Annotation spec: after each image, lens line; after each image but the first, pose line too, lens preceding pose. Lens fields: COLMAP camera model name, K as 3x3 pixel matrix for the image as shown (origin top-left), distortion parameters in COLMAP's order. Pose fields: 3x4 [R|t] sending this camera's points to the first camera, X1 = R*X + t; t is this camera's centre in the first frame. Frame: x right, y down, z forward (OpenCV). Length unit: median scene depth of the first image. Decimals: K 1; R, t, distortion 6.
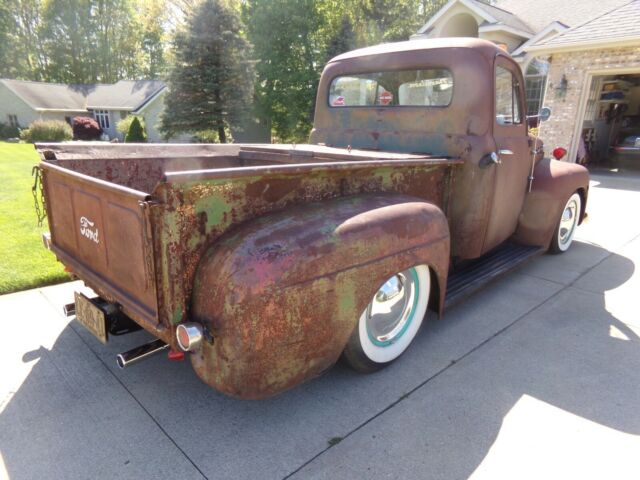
lens RADIAL K [[437.7, 0, 319.6], [0, 437.7, 240.3], [0, 0, 1]] dist [-0.013773, 0.010698]
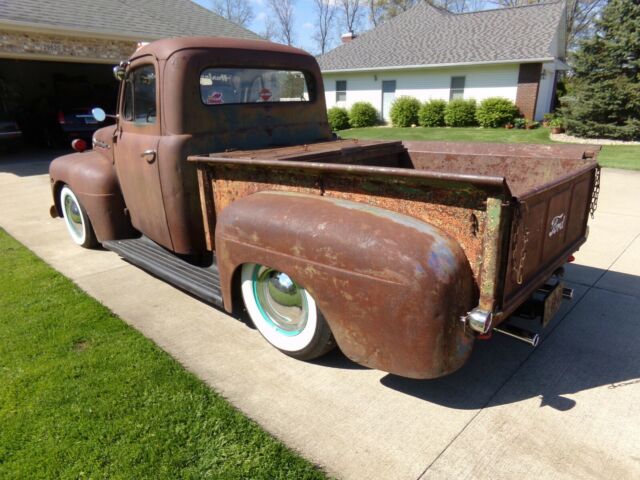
lens RADIAL K [[437.7, 0, 317.9], [0, 437.7, 240.9], [0, 0, 1]] dist [-0.013773, 0.010698]
pose [[-0.037209, -0.322672, 0.945779, -1.311337], [0.291291, 0.901831, 0.319138, -0.427060], [-0.955910, 0.287372, 0.060435, 1.275635]]
